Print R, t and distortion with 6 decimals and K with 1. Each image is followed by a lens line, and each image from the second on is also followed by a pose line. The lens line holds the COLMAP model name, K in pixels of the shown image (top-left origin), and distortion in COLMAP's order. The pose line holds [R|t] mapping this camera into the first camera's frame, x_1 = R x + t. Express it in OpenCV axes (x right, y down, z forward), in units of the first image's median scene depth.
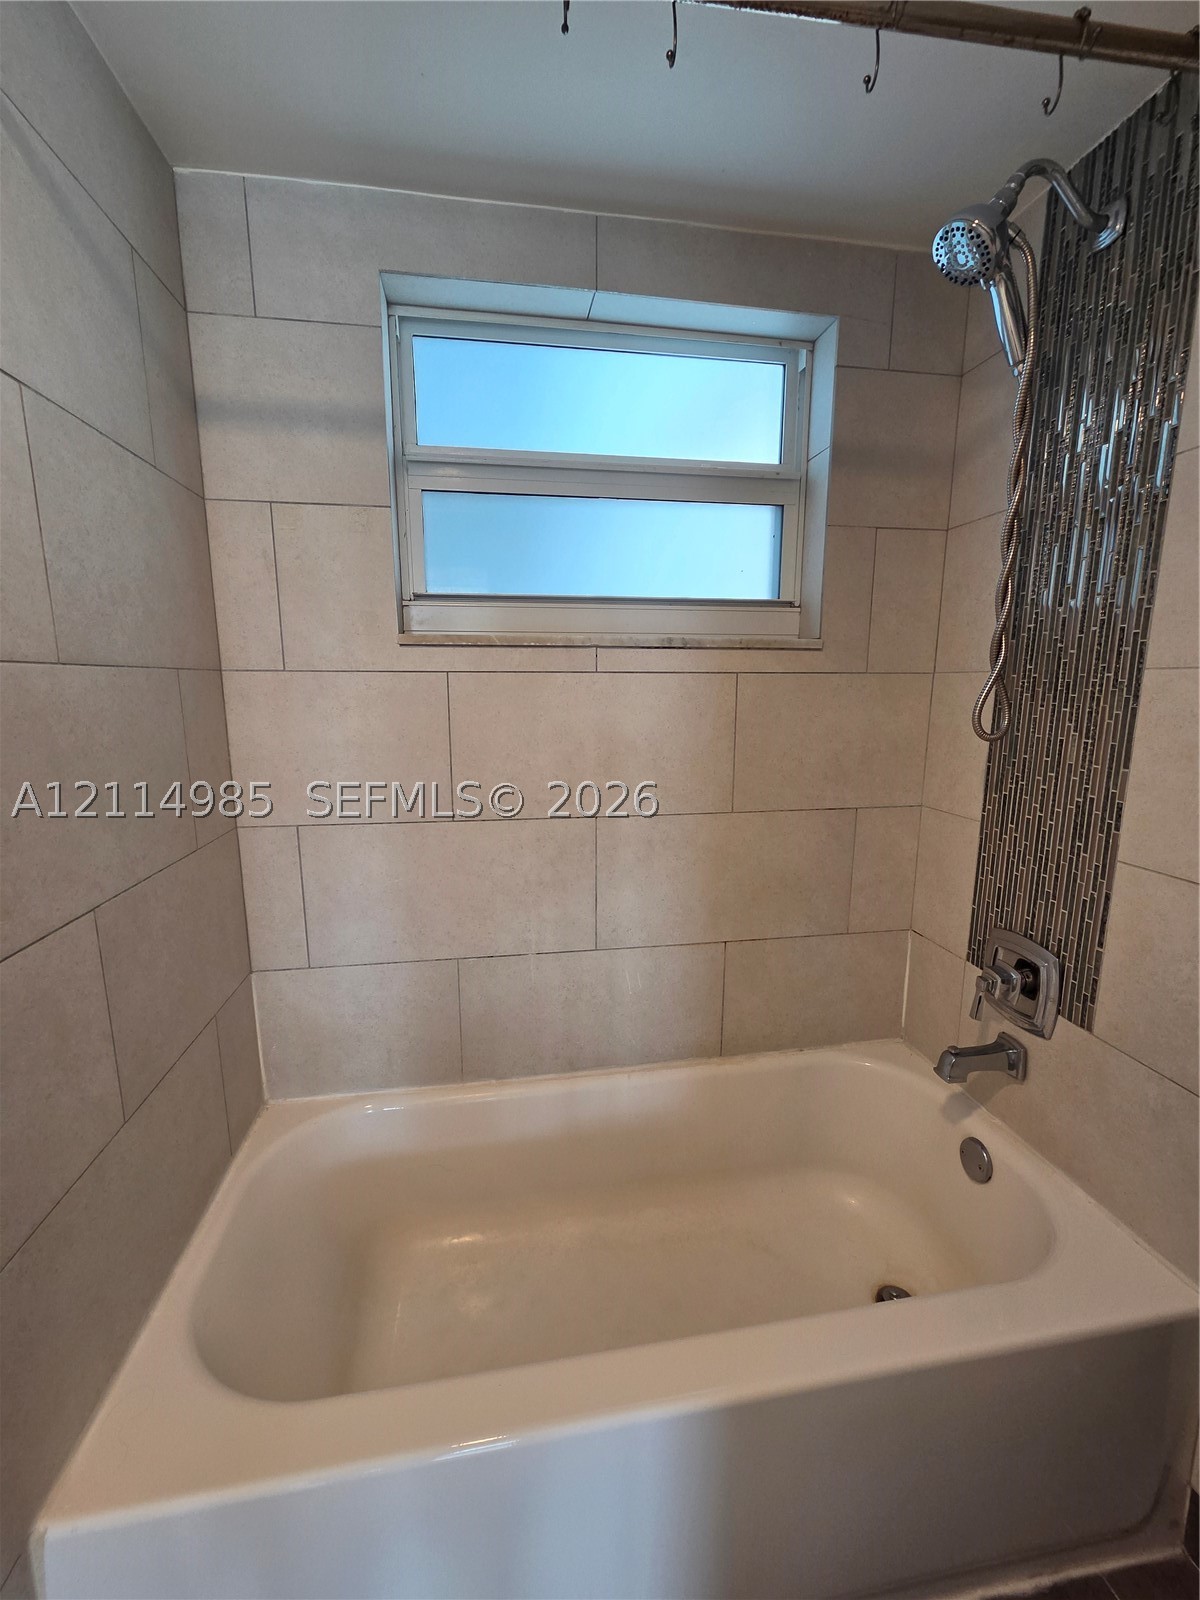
lens RADIAL K [[652.3, 0, 600.0], [0, 652.3, 800.0], [0, 0, 1]] dist [-0.000292, -0.000264]
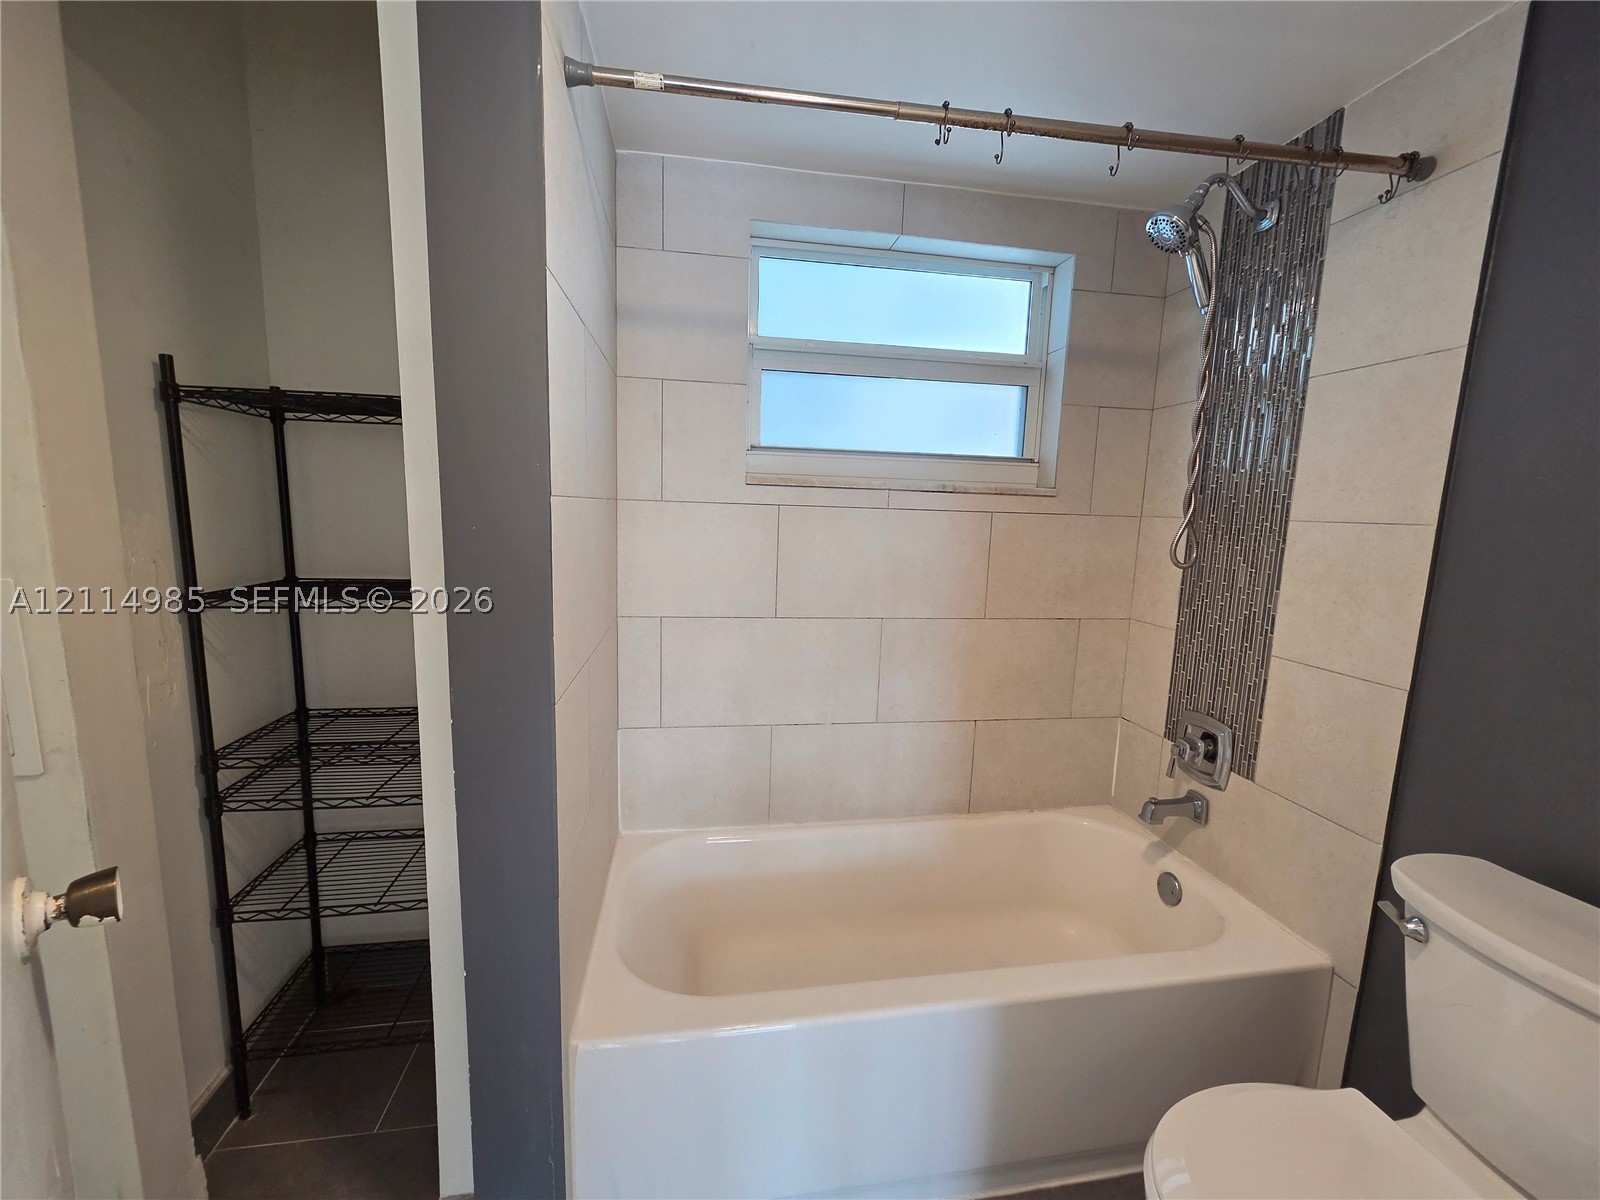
lens RADIAL K [[654.6, 0, 801.2], [0, 654.6, 600.8], [0, 0, 1]] dist [0.000221, 0.000097]
pose [[0.999496, 0.031204, 0.005890, -0.197308], [-0.030962, 0.998814, -0.037578, 0.050189], [-0.007056, 0.037376, 0.999276, -0.345083]]
